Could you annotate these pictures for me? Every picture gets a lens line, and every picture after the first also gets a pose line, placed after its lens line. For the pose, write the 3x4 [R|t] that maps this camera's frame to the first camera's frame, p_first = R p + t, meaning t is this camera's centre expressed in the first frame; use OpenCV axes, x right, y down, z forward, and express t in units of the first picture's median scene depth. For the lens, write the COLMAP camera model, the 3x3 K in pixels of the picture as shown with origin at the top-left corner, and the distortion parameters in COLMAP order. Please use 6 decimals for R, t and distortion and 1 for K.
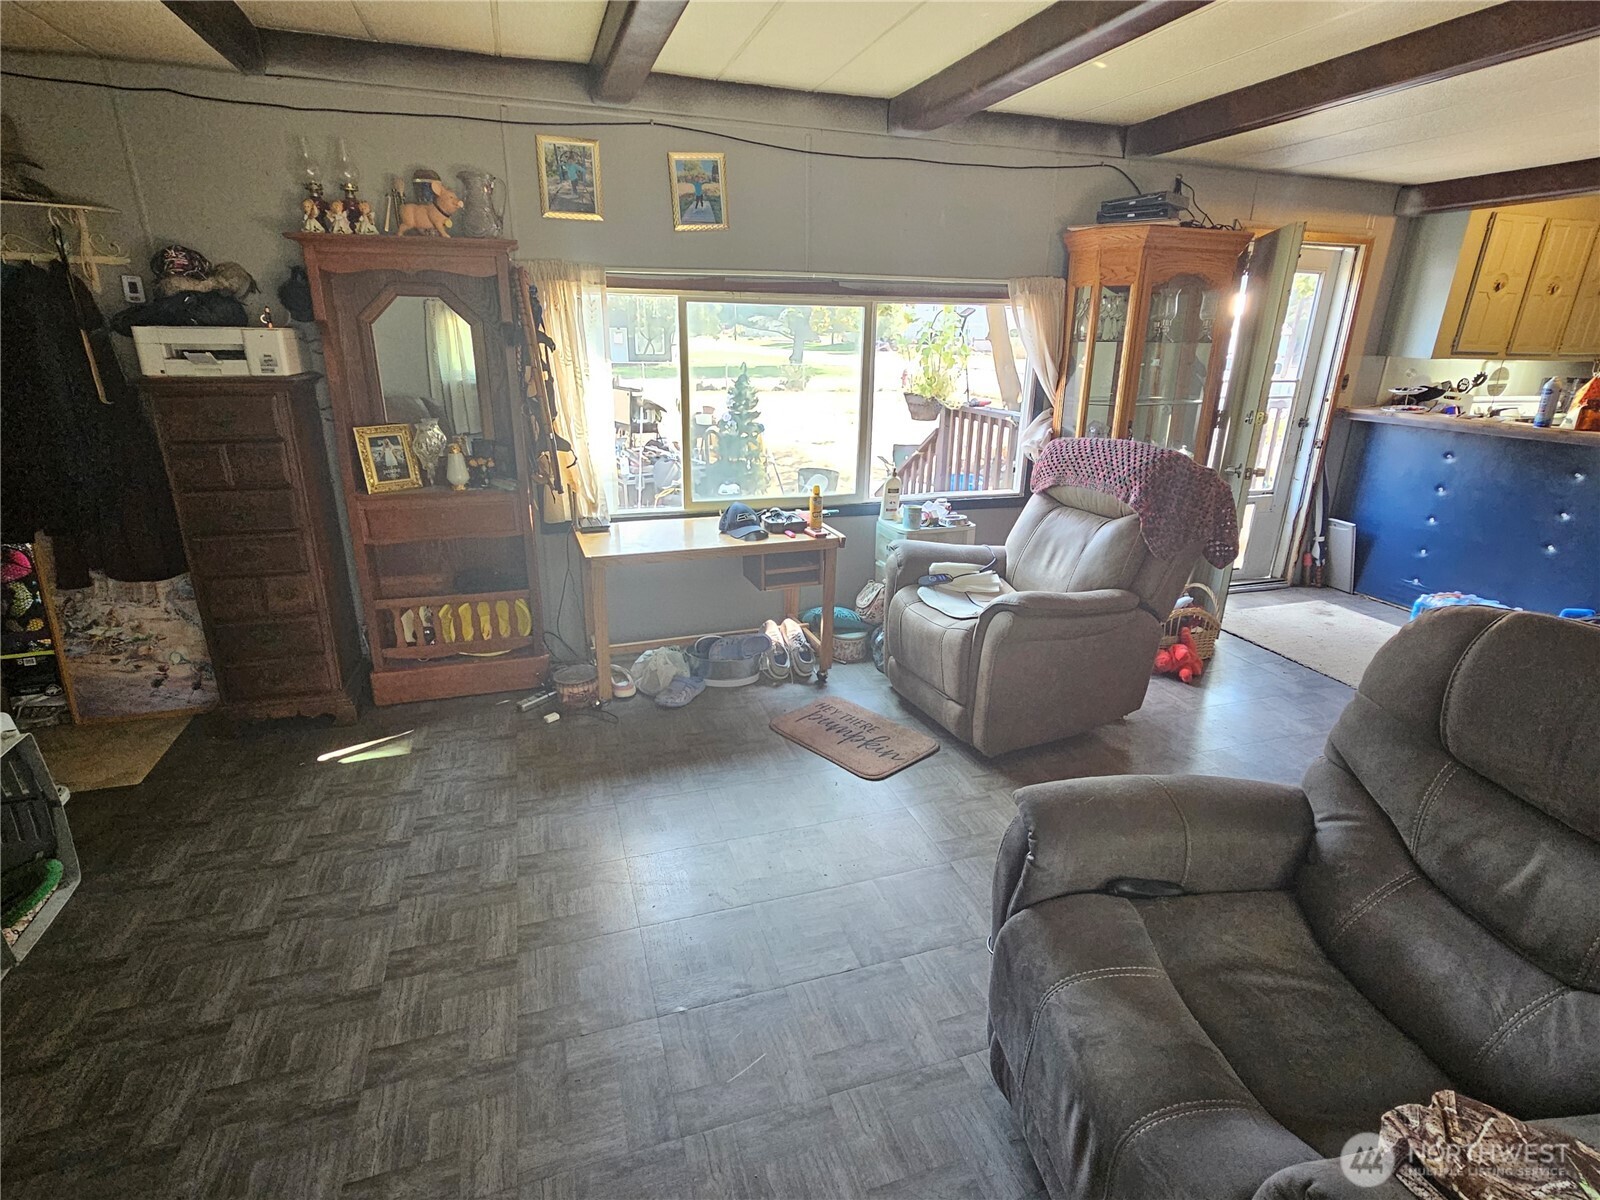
lens RADIAL K [[806.1, 0, 800.0], [0, 806.1, 600.0], [0, 0, 1]] dist [0.016475, -0.000114]
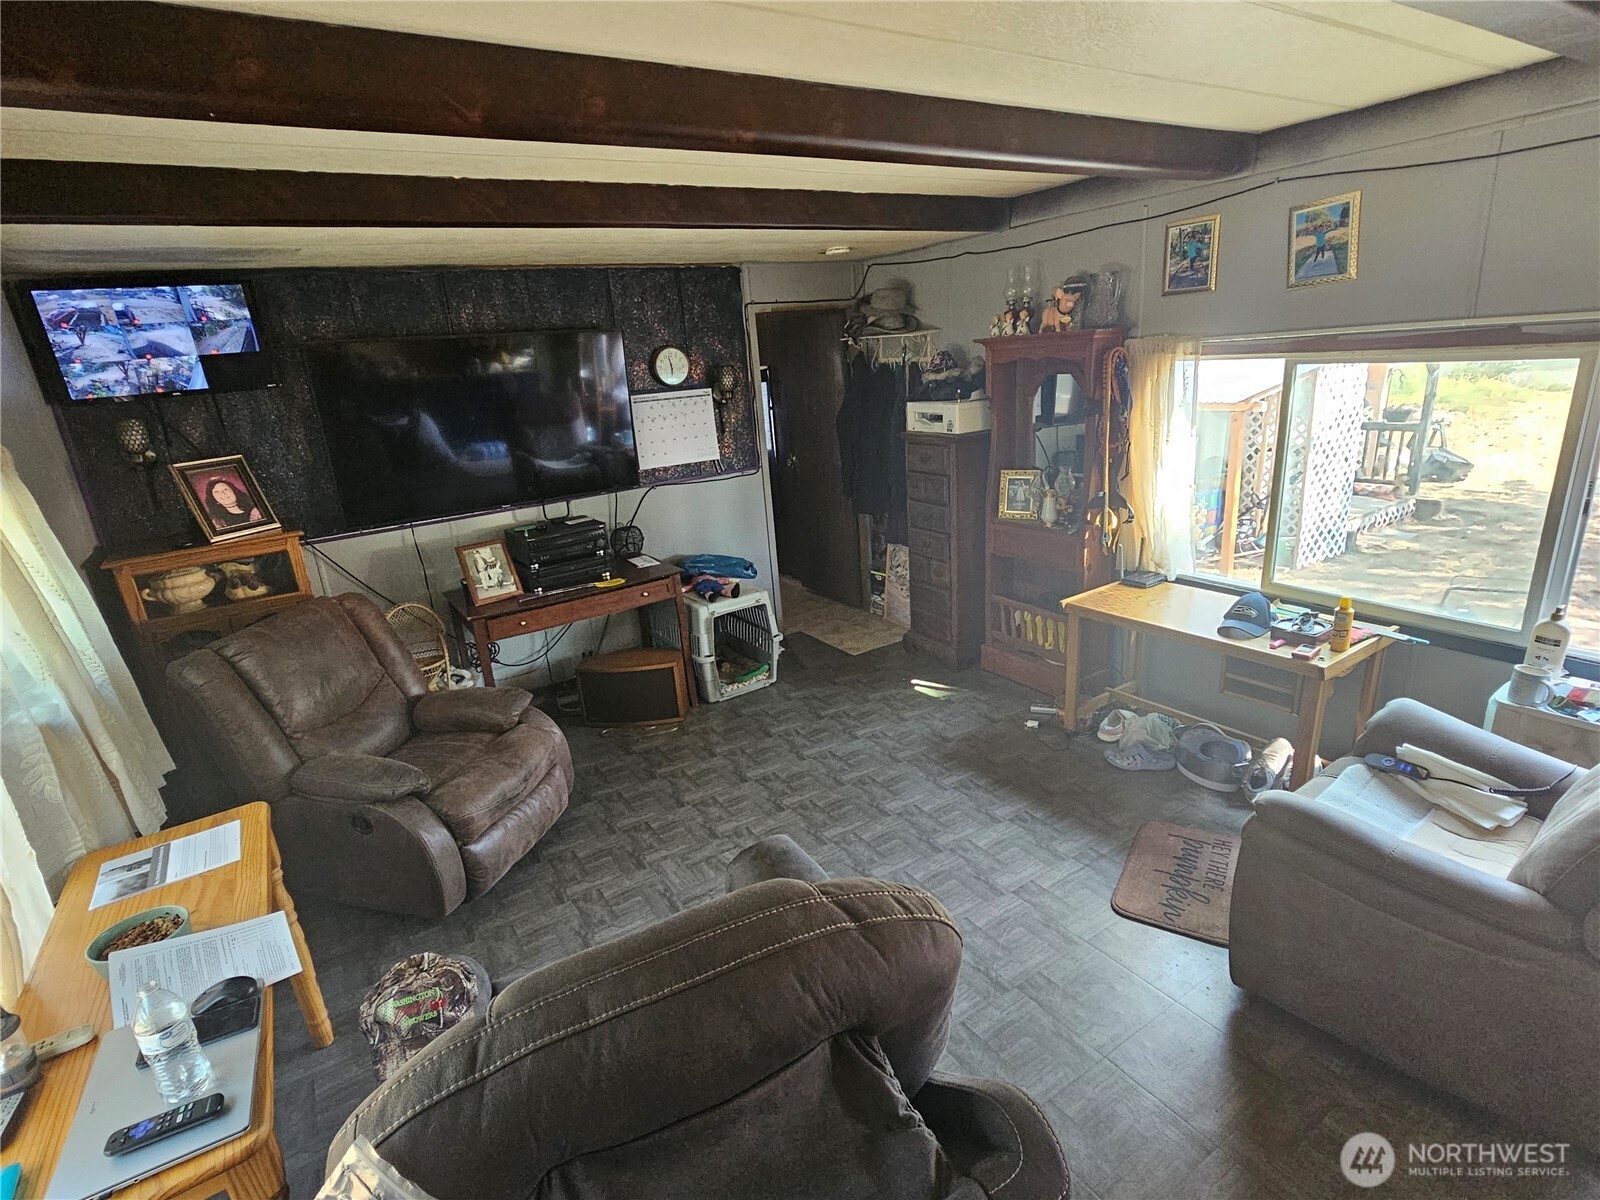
lens RADIAL K [[806.1, 0, 800.0], [0, 806.1, 600.0], [0, 0, 1]] dist [0.016475, -0.000114]
pose [[0.254936, 0.256893, -0.932209, 0.676299], [-0.240788, 0.950561, 0.196101, -0.181700], [0.936498, 0.174471, 0.304189, 0.285519]]
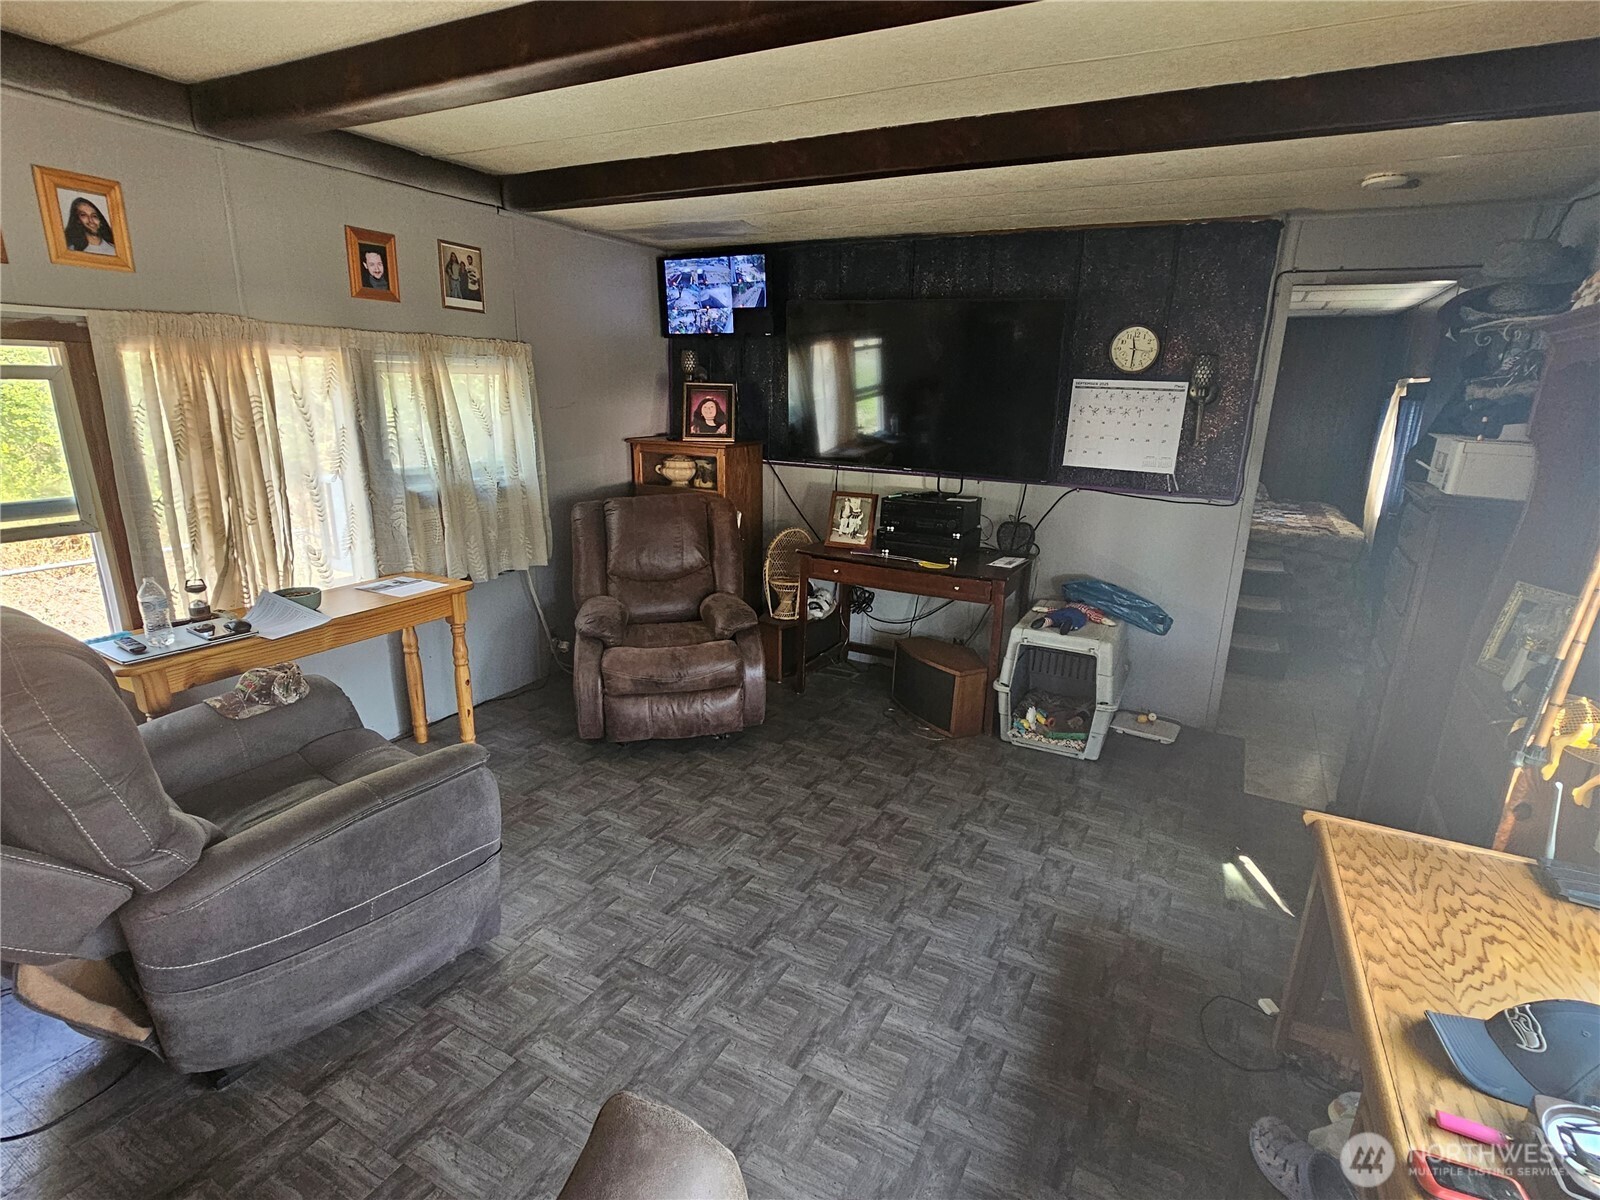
lens RADIAL K [[806.1, 0, 800.0], [0, 806.1, 600.0], [0, 0, 1]] dist [0.016475, -0.000114]
pose [[-0.713417, 0.153815, -0.683650, 0.379332], [-0.266163, 0.843014, 0.467423, -0.349798], [0.648223, 0.515430, -0.560481, 0.954362]]
